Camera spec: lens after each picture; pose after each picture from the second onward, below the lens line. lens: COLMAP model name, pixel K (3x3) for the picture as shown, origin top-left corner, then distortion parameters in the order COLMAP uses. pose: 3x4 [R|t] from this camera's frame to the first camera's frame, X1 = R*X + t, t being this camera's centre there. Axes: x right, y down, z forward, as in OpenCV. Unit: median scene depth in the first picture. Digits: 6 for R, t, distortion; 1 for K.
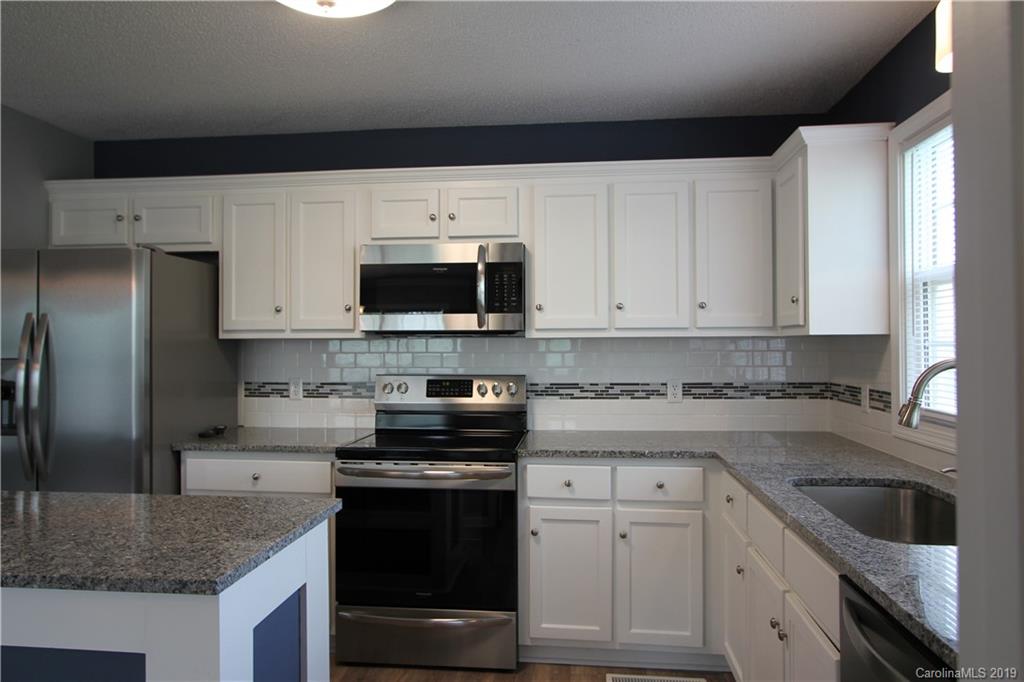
lens RADIAL K [[693.3, 0, 506.3], [0, 693.3, 340.3], [0, 0, 1]] dist [-0.018909, 0.023201]
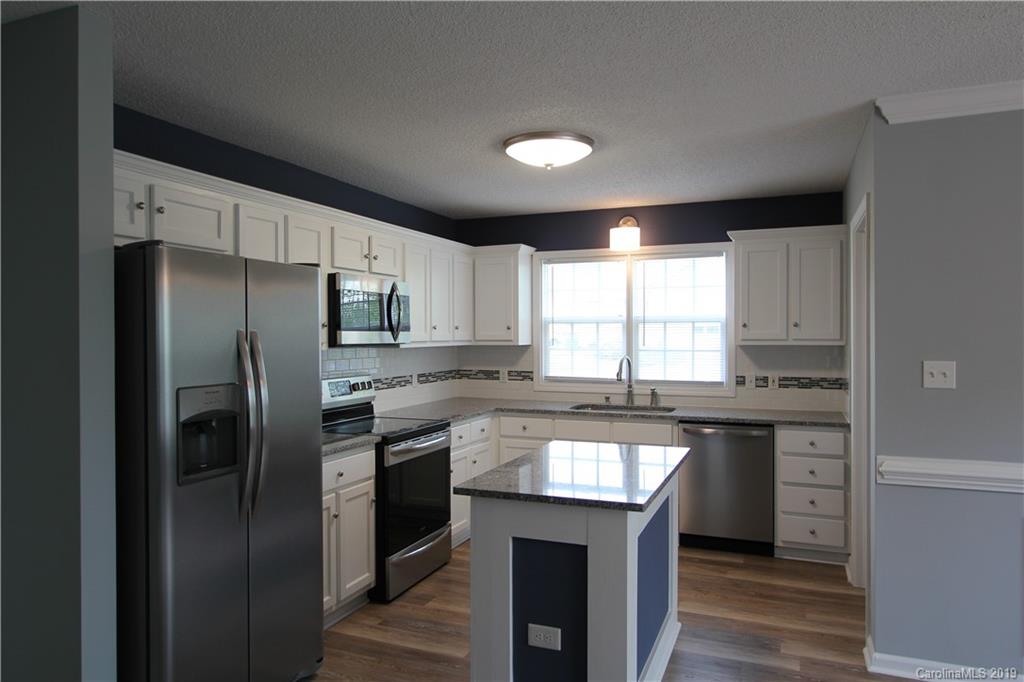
lens RADIAL K [[693.3, 0, 504.7], [0, 693.3, 341.5], [0, 0, 1]] dist [-0.018909, 0.023201]
pose [[0.274506, -0.007493, 0.961556, -1.245028], [-0.005814, 0.999938, 0.009452, -0.030494], [-0.961568, -0.008186, 0.274445, 0.382293]]
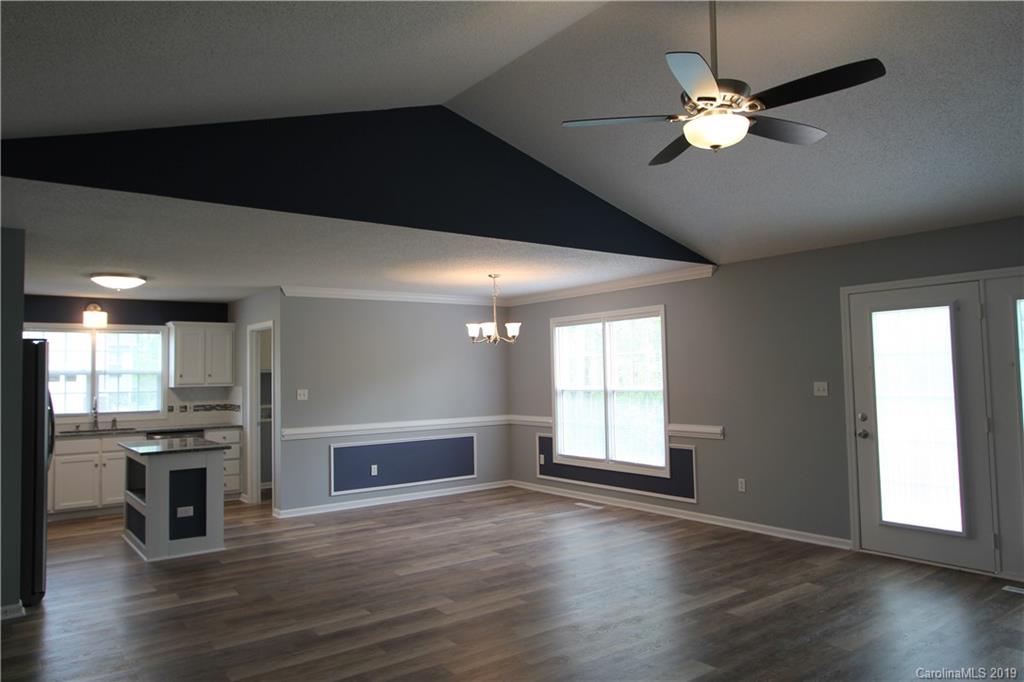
lens RADIAL K [[693.3, 0, 503.6], [0, 693.3, 339.4], [0, 0, 1]] dist [-0.018909, 0.023201]
pose [[-0.685568, 0.051063, 0.726216, -2.359858], [0.012840, 0.998230, -0.058068, -0.025228], [-0.727896, -0.030485, -0.685010, 1.171470]]
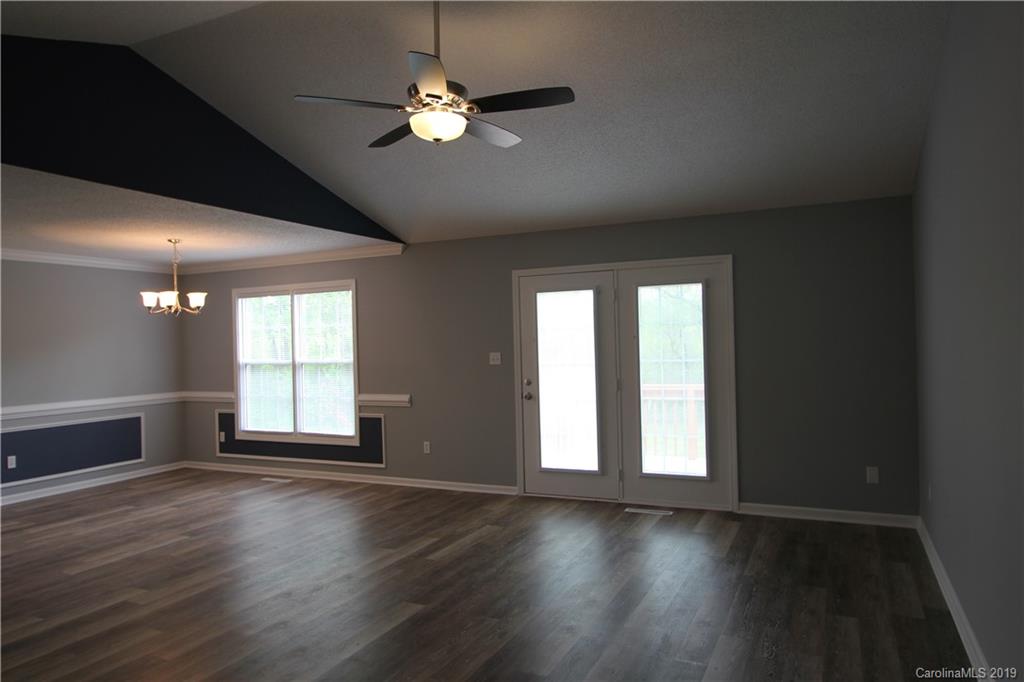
lens RADIAL K [[693.3, 0, 503.4], [0, 693.3, 339.7], [0, 0, 1]] dist [-0.018909, 0.023201]
pose [[-0.943289, 0.023684, 0.331126, -2.323015], [0.020894, 0.999710, -0.011984, -0.021430], [-0.331314, -0.004386, -0.943510, 1.273225]]
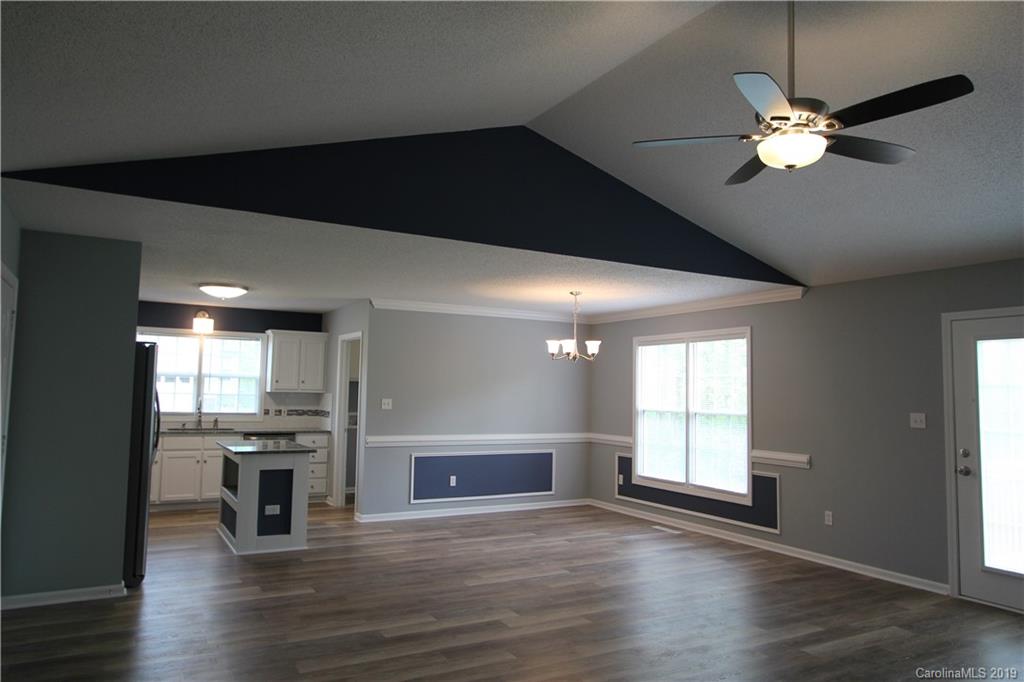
lens RADIAL K [[693.3, 0, 504.0], [0, 693.3, 339.9], [0, 0, 1]] dist [-0.018909, 0.023201]
pose [[-0.586122, 0.048275, 0.808783, -2.394933], [-0.027675, 0.996448, -0.079532, -0.024551], [-0.809750, -0.068998, -0.582704, 1.154179]]
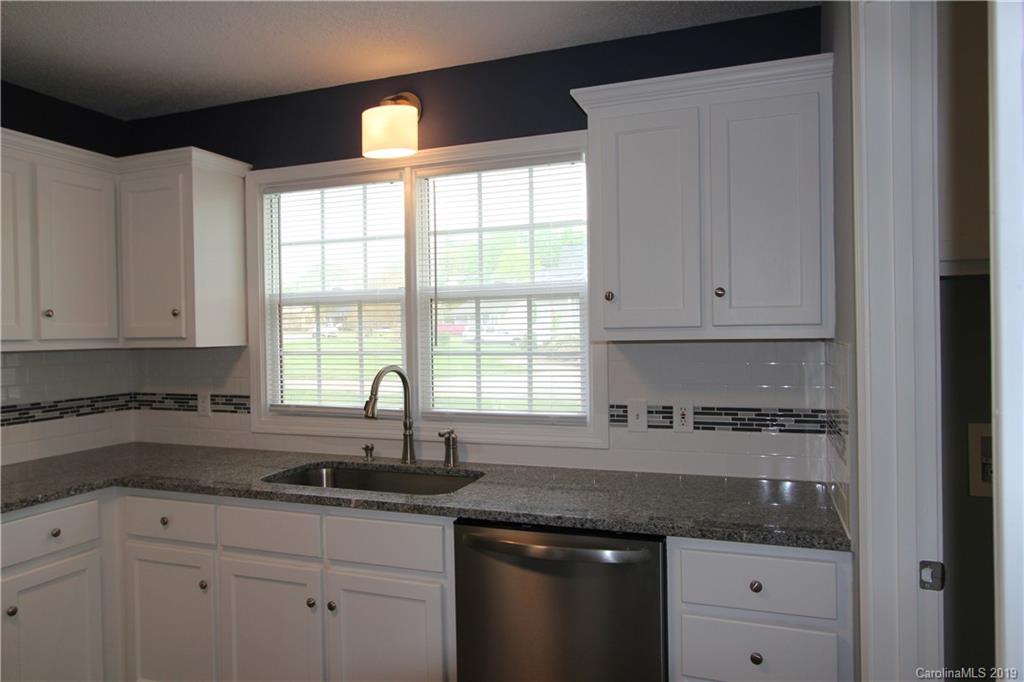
lens RADIAL K [[693.3, 0, 502.6], [0, 693.3, 339.1], [0, 0, 1]] dist [-0.018909, 0.023201]
pose [[0.243254, -0.007849, 0.969931, -0.372334], [0.007526, 0.999952, 0.006204, -0.018663], [-0.969933, 0.005790, 0.243301, 0.237416]]
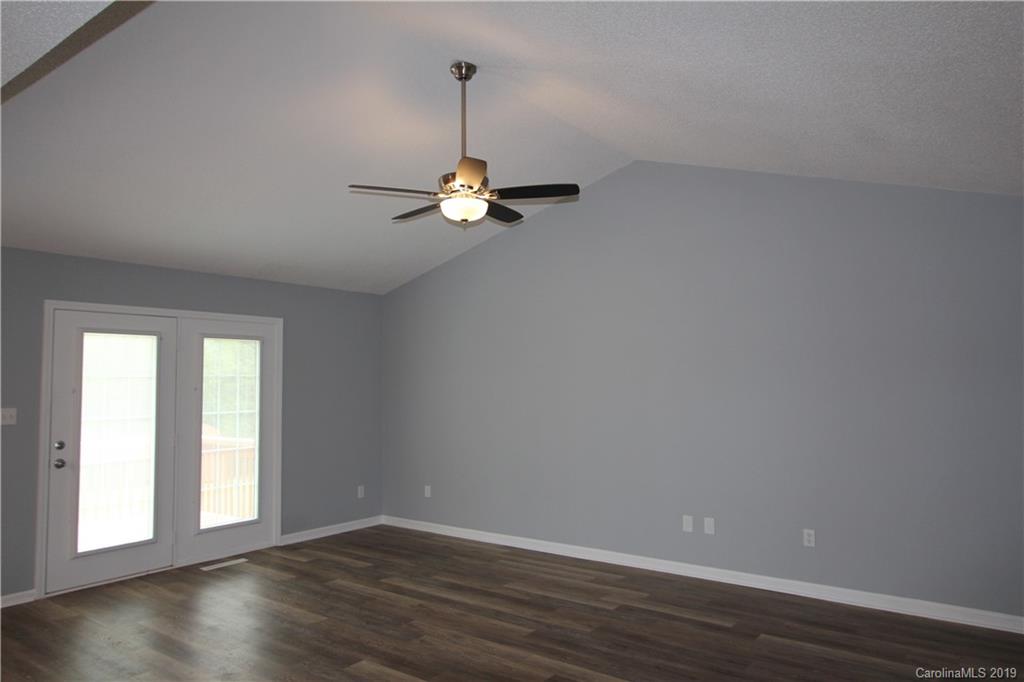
lens RADIAL K [[693.3, 0, 502.7], [0, 693.3, 339.5], [0, 0, 1]] dist [-0.018909, 0.023201]
pose [[-0.514520, -0.047317, -0.856172, -0.933535], [0.017062, 0.997714, -0.065392, -0.039980], [0.857308, -0.048254, -0.512537, 1.025634]]
